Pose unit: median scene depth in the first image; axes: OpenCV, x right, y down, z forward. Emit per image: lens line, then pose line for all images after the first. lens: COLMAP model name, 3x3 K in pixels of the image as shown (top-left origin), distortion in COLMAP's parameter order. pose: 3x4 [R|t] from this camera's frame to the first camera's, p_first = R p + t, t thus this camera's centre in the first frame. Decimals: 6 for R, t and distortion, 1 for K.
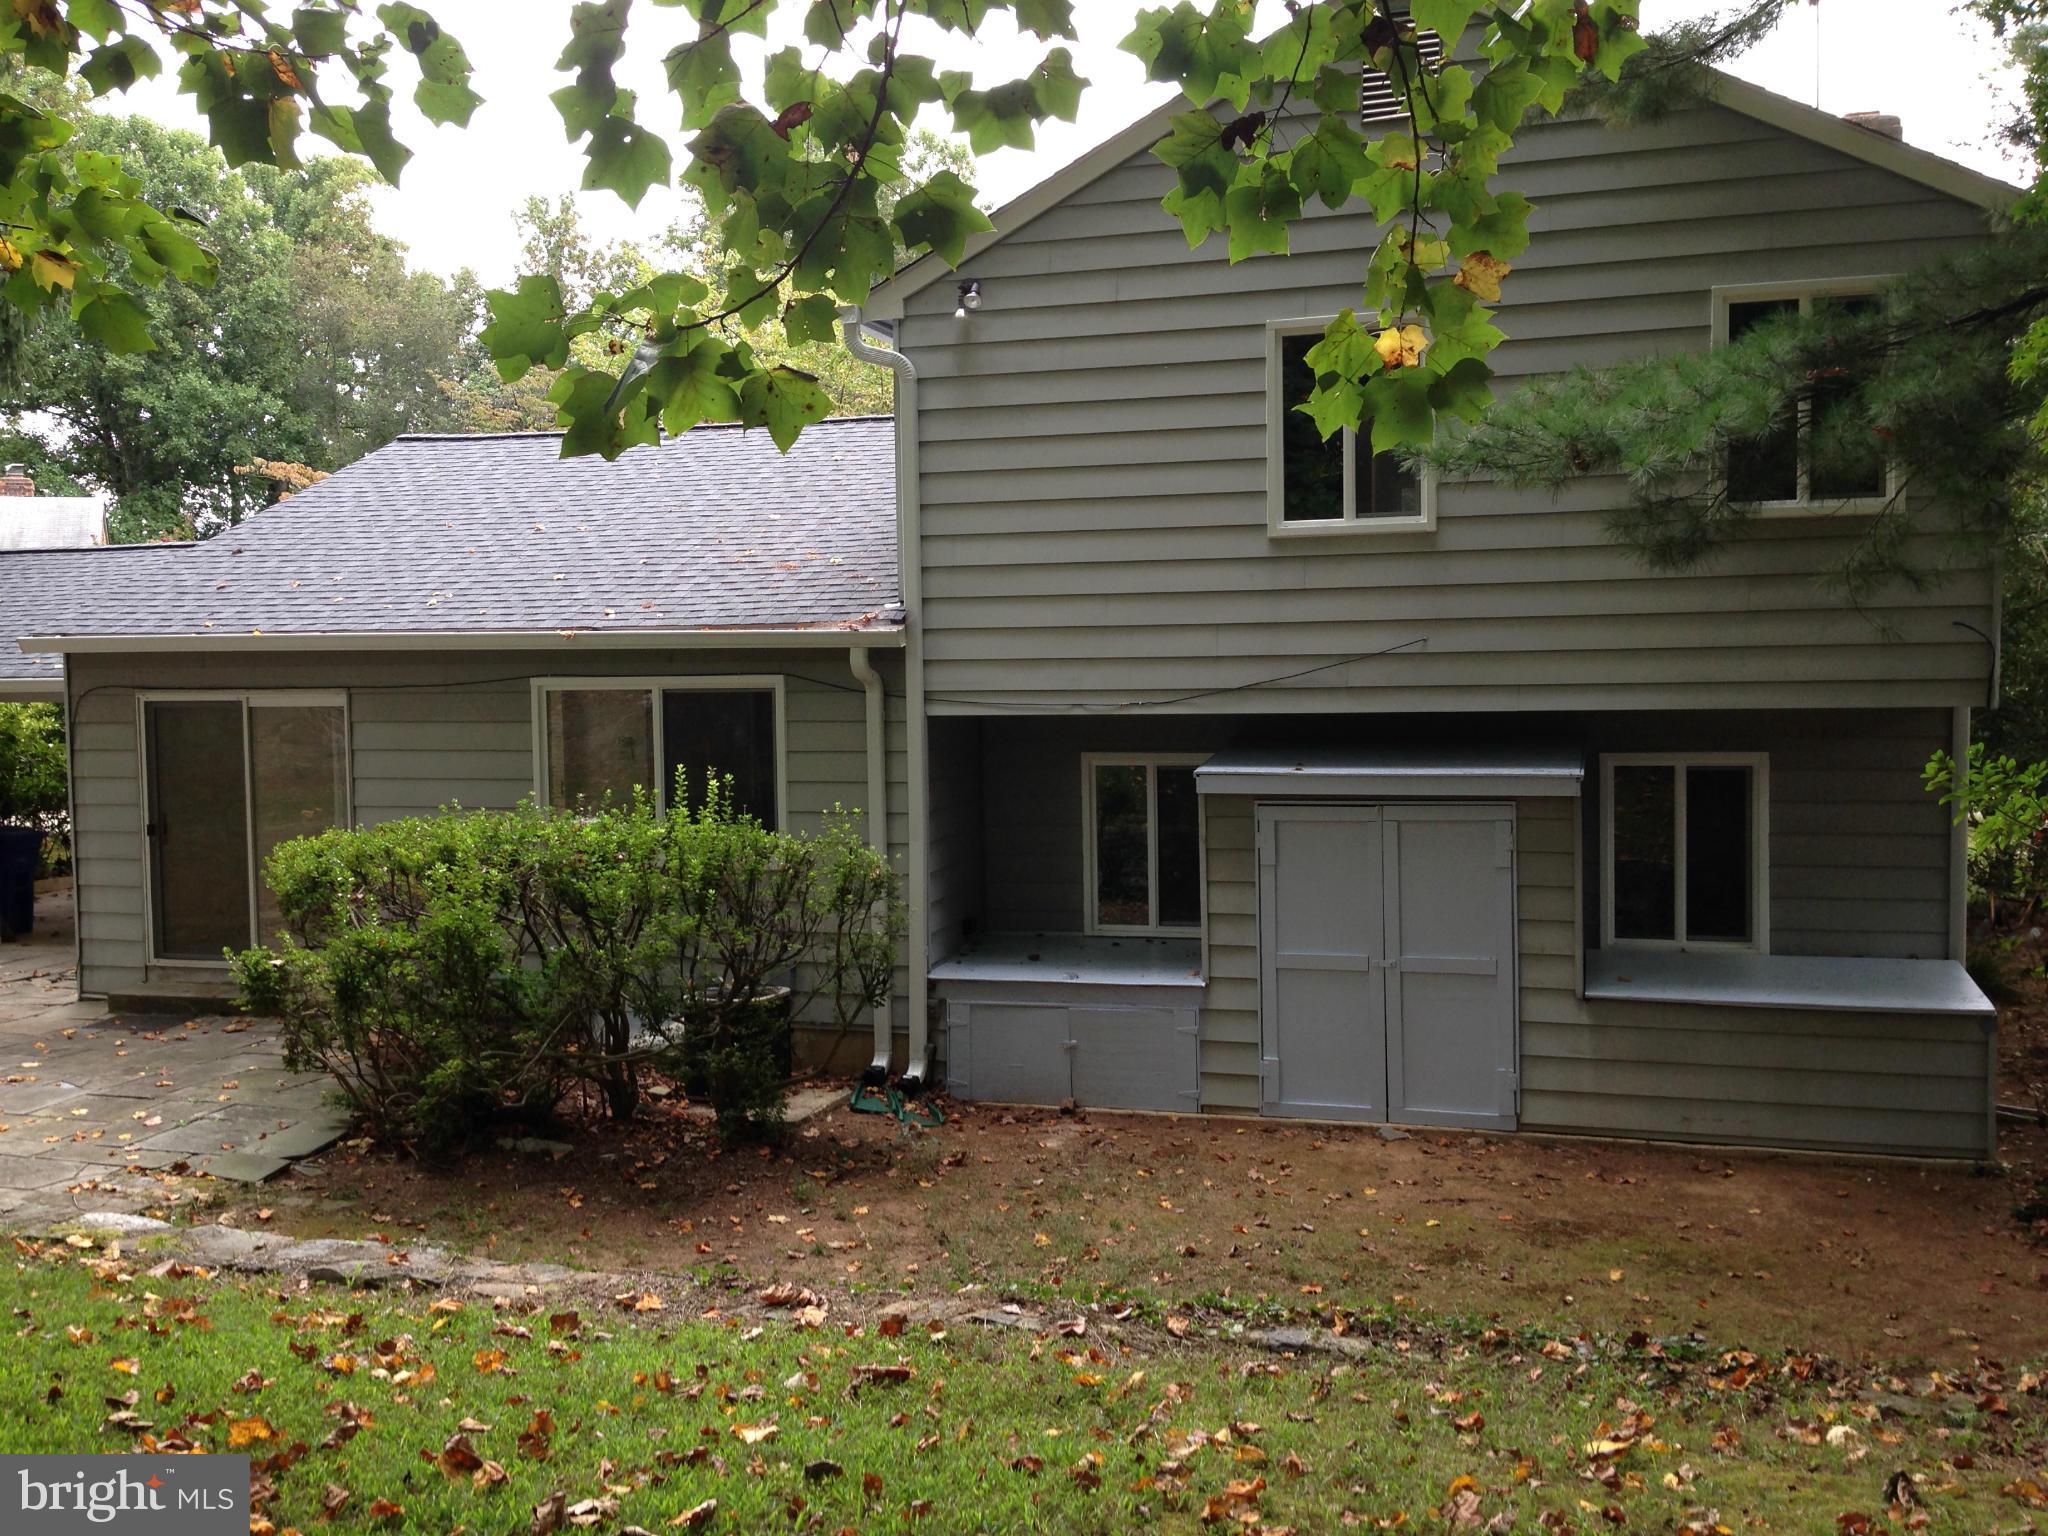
lens RADIAL K [[1852.6, 0, 1022.1], [0, 1852.6, 759.6], [0, 0, 1]] dist [0.095866, -0.140781]
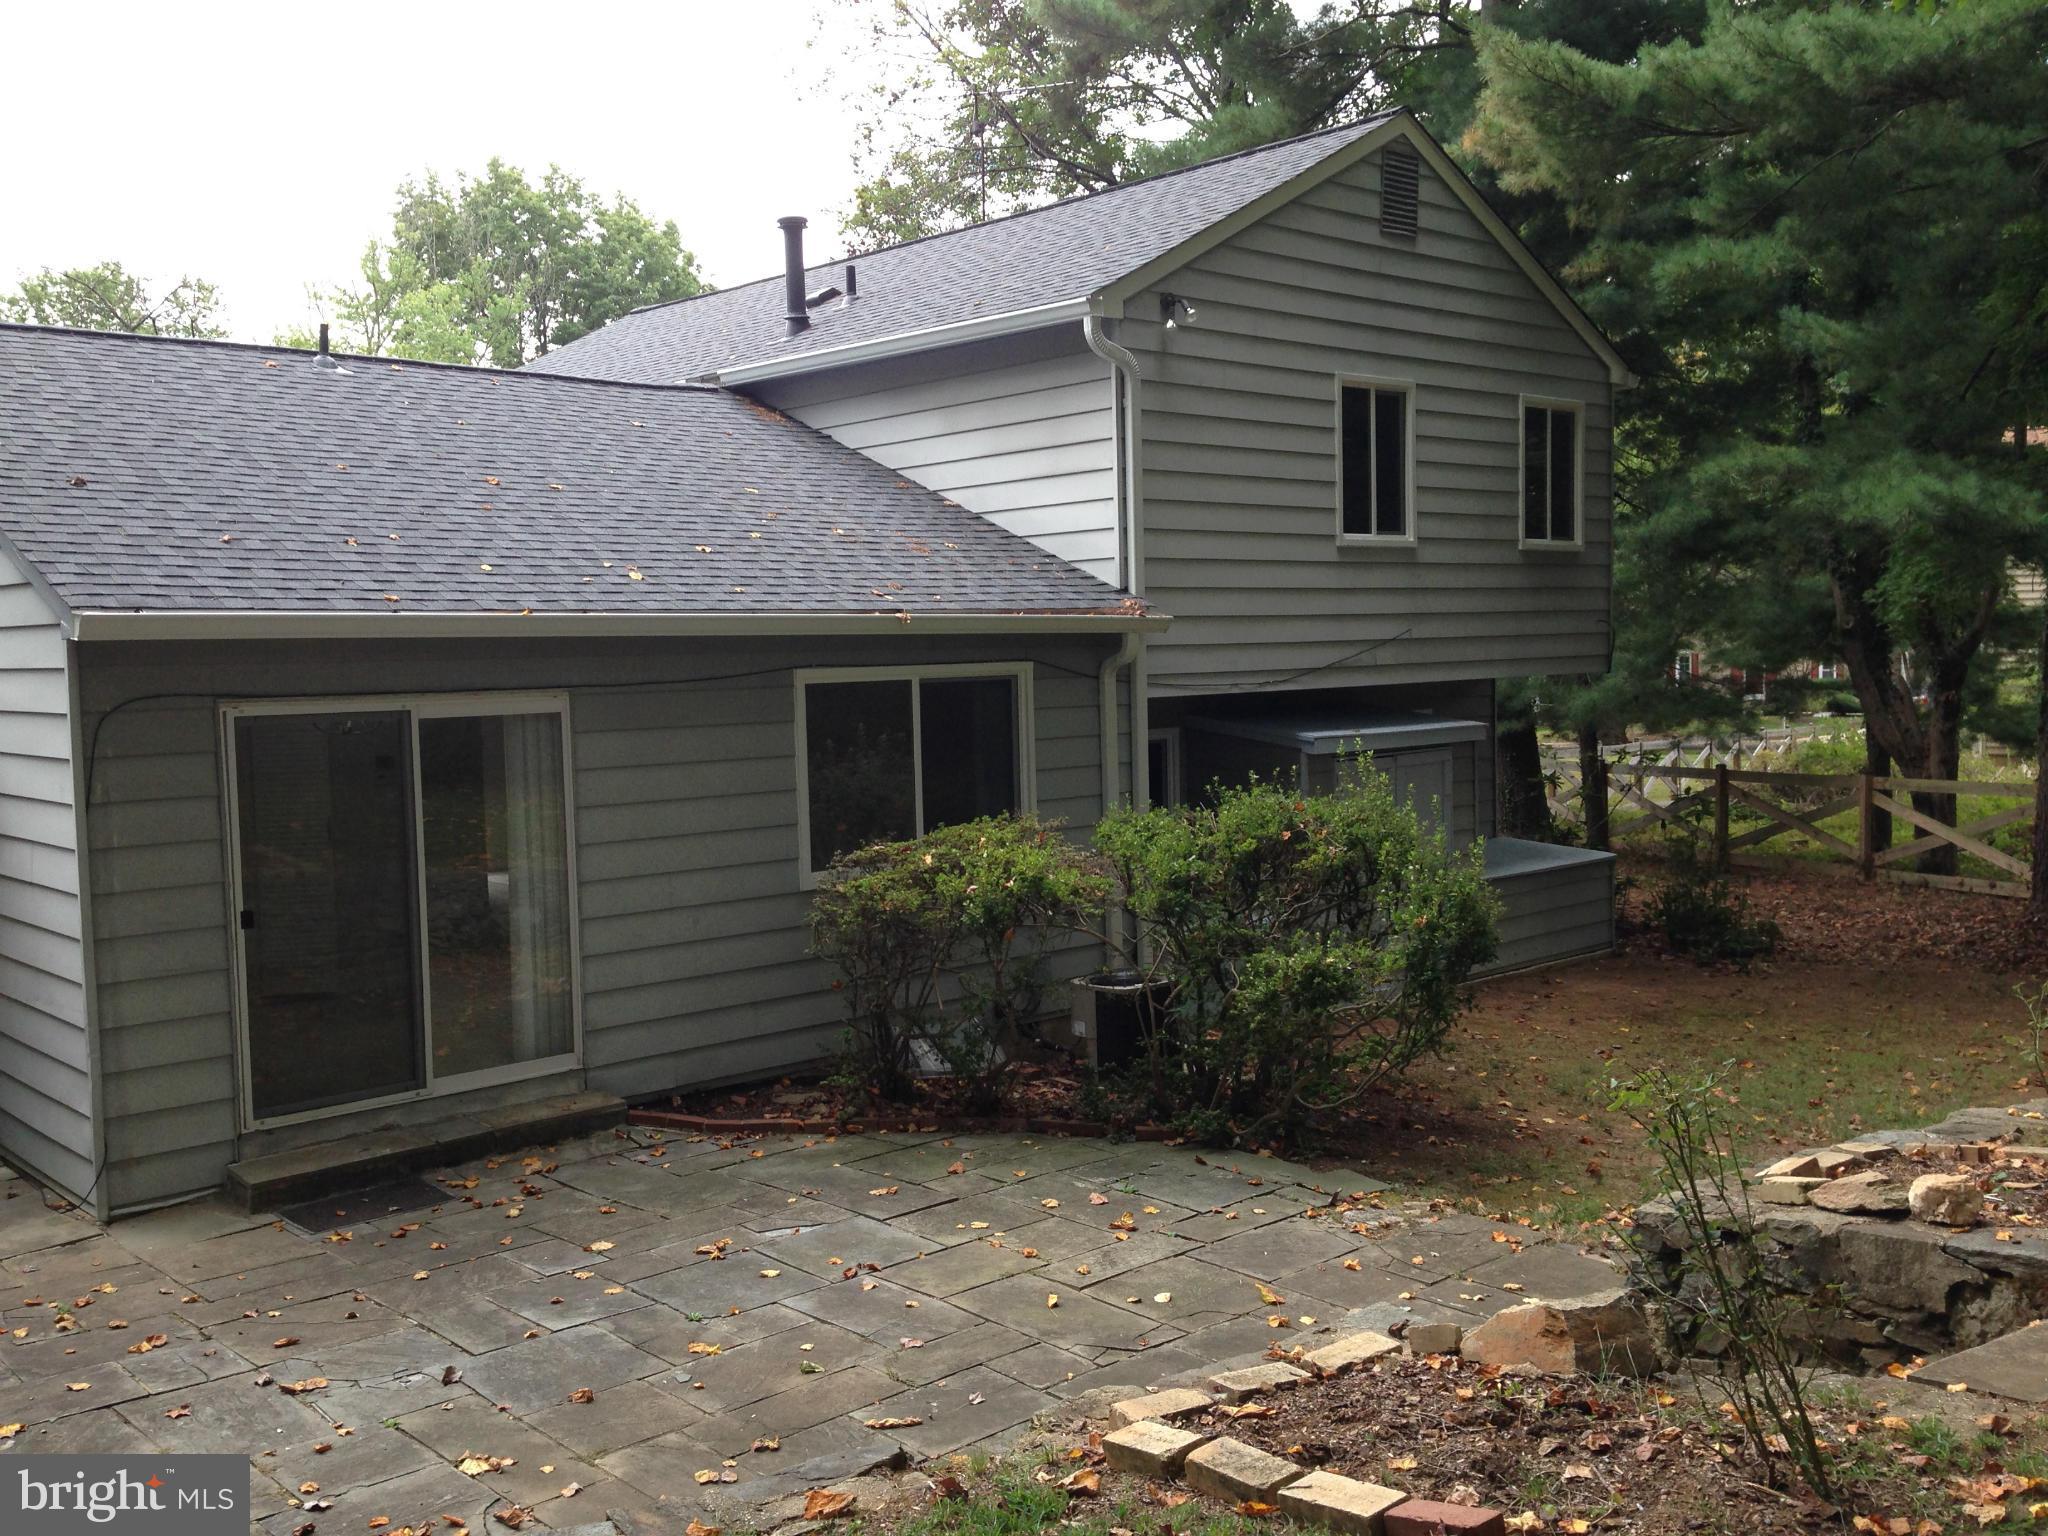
lens RADIAL K [[1852.6, 0, 1022.1], [0, 1852.6, 759.6], [0, 0, 1]] dist [0.095866, -0.140781]
pose [[0.521729, -0.052049, 0.851522, -0.994363], [0.059617, 0.997921, 0.024470, -0.018933], [-0.851026, 0.037998, 0.523748, 0.507945]]
